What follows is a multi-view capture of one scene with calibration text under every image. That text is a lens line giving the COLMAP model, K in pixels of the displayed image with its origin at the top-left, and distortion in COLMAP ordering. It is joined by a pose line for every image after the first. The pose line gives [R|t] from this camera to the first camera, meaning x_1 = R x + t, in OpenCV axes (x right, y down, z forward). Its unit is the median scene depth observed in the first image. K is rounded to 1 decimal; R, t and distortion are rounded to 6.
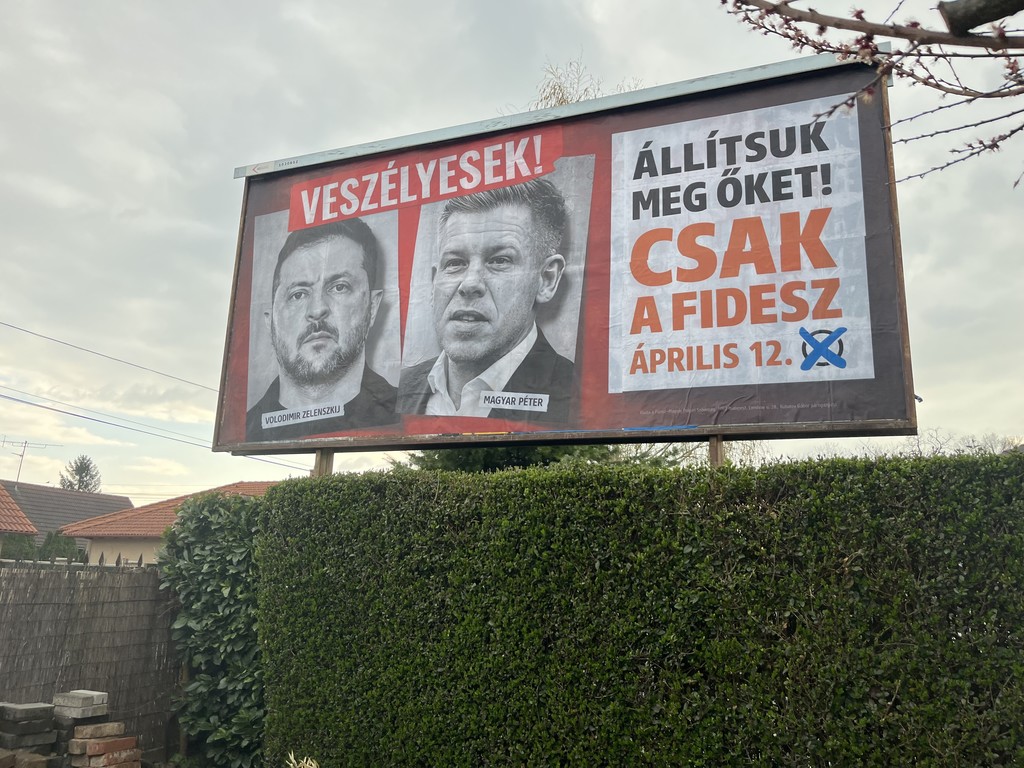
lens RADIAL K [[777.2, 0, 511.1], [0, 777.2, 384.6], [0, 0, 1]] dist [0.045007, -0.068478]
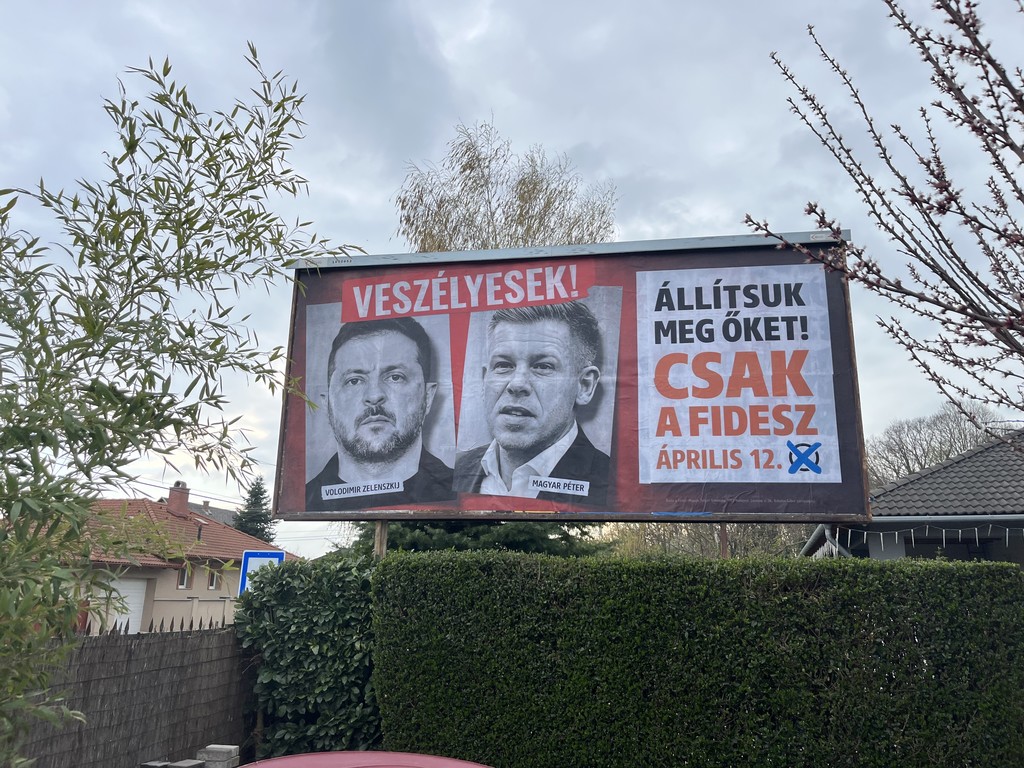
lens RADIAL K [[777.2, 0, 506.1], [0, 777.2, 379.7], [0, 0, 1]] dist [0.045007, -0.068478]
pose [[0.979645, 0.038712, 0.196970, -0.334028], [-0.035204, 0.999154, -0.021279, -0.119852], [-0.197627, 0.013912, 0.980179, -0.193958]]
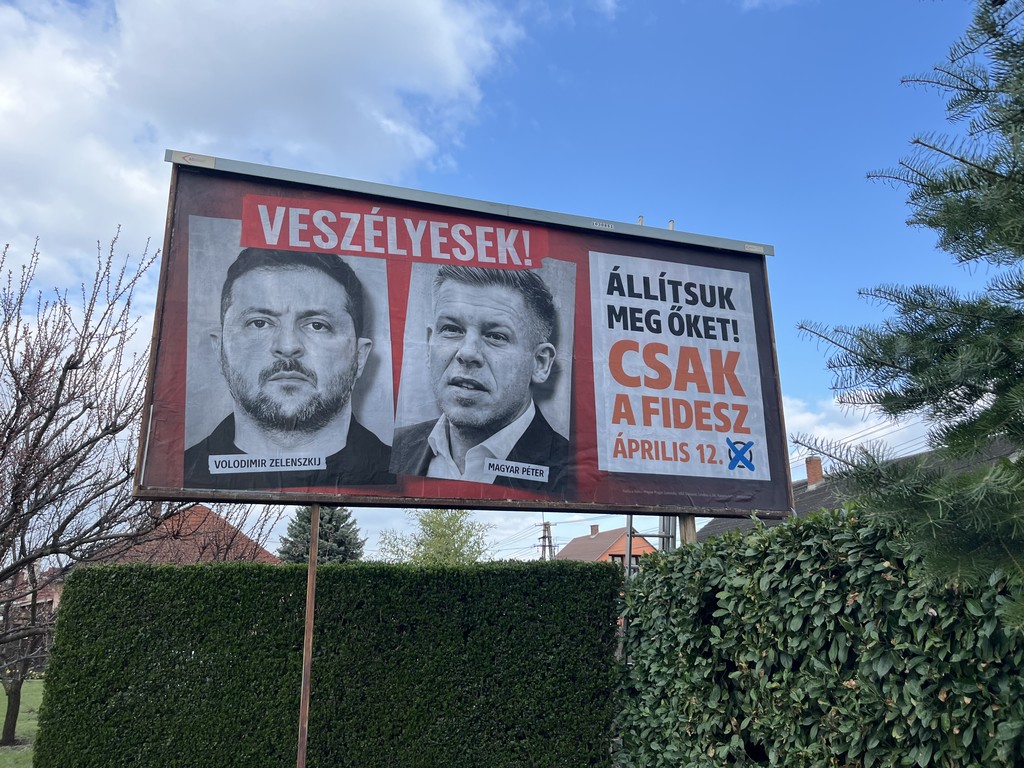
lens RADIAL K [[777.2, 0, 507.2], [0, 777.2, 383.5], [0, 0, 1]] dist [0.045007, -0.068478]
pose [[0.763609, 0.146944, 0.628736, -0.716598], [-0.109668, 0.989127, -0.097979, 0.008326], [-0.636297, 0.005866, 0.771422, 0.178830]]
